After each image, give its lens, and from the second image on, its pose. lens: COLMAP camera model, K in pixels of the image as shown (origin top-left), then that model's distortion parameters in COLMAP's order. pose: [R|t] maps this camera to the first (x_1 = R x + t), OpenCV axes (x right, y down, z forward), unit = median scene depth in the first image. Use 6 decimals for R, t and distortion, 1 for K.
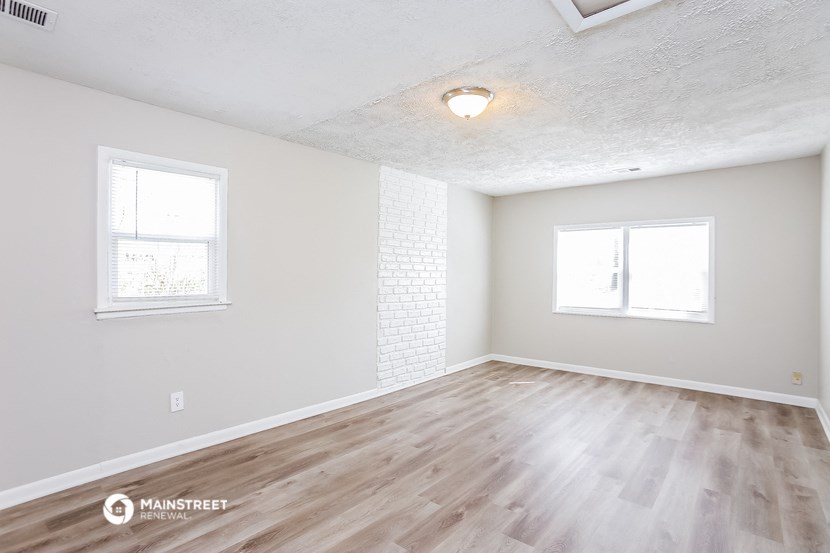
lens RADIAL K [[418.1, 0, 407.0], [0, 418.1, 270.3], [0, 0, 1]] dist [-0.065476, 0.041530]
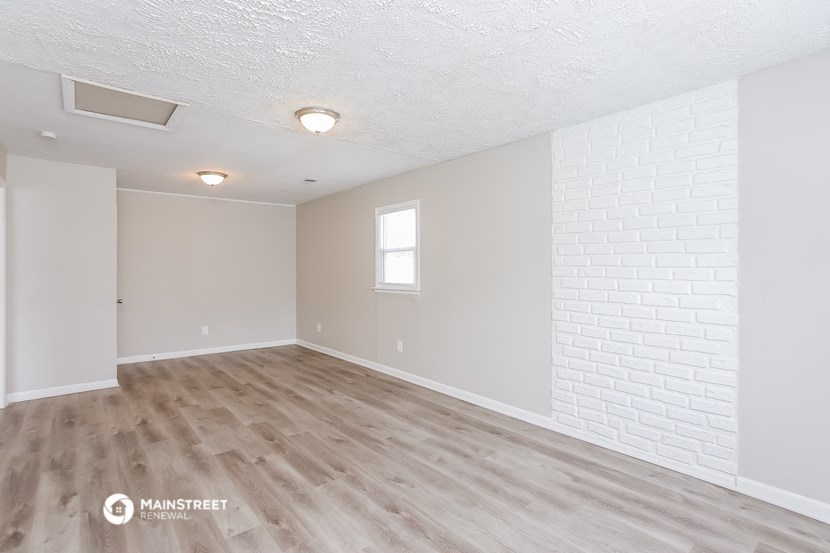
lens RADIAL K [[418.1, 0, 407.0], [0, 418.1, 270.3], [0, 0, 1]] dist [-0.065476, 0.041530]
pose [[-0.185871, -0.005039, -0.982561, 1.018577], [0.001639, 0.999984, -0.005438, 0.015631], [0.982573, -0.002621, -0.185860, 1.223389]]
